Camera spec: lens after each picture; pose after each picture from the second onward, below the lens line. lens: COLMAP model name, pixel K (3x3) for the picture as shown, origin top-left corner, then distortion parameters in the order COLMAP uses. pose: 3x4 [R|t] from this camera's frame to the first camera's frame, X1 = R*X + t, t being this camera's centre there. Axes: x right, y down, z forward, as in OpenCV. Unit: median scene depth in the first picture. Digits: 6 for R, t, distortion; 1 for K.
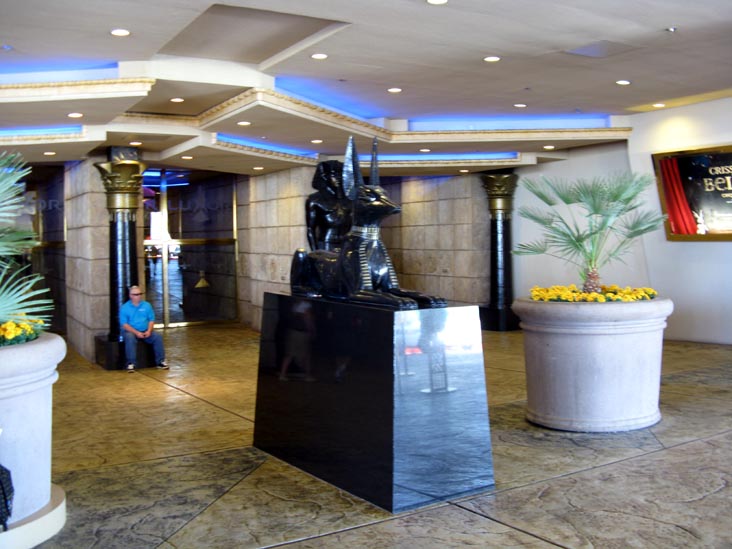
lens RADIAL K [[743.4, 0, 366.0], [0, 743.4, 274.5], [0, 0, 1]] dist [-0.190731, 0.207933]
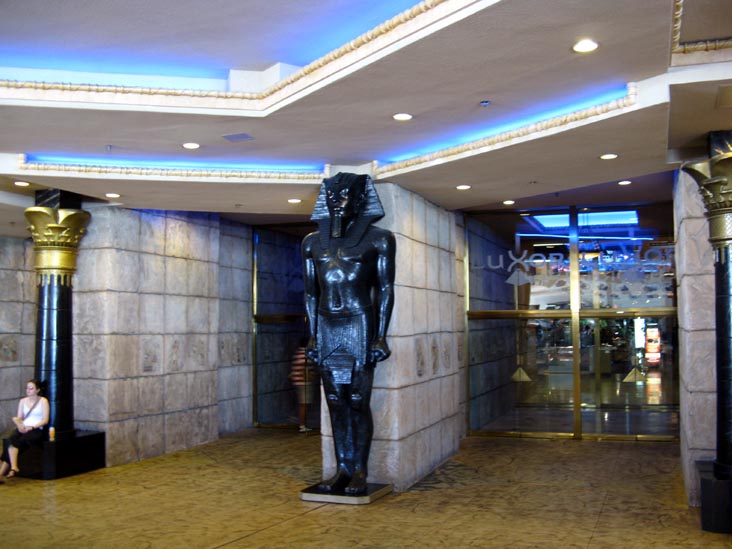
lens RADIAL K [[743.4, 0, 366.0], [0, 743.4, 274.5], [0, 0, 1]] dist [-0.190731, 0.207933]
pose [[0.604051, -0.045062, -0.795671, -0.068265], [-0.044055, 0.994985, -0.089795, -0.001751], [0.795727, 0.089294, 0.599037, 0.441973]]
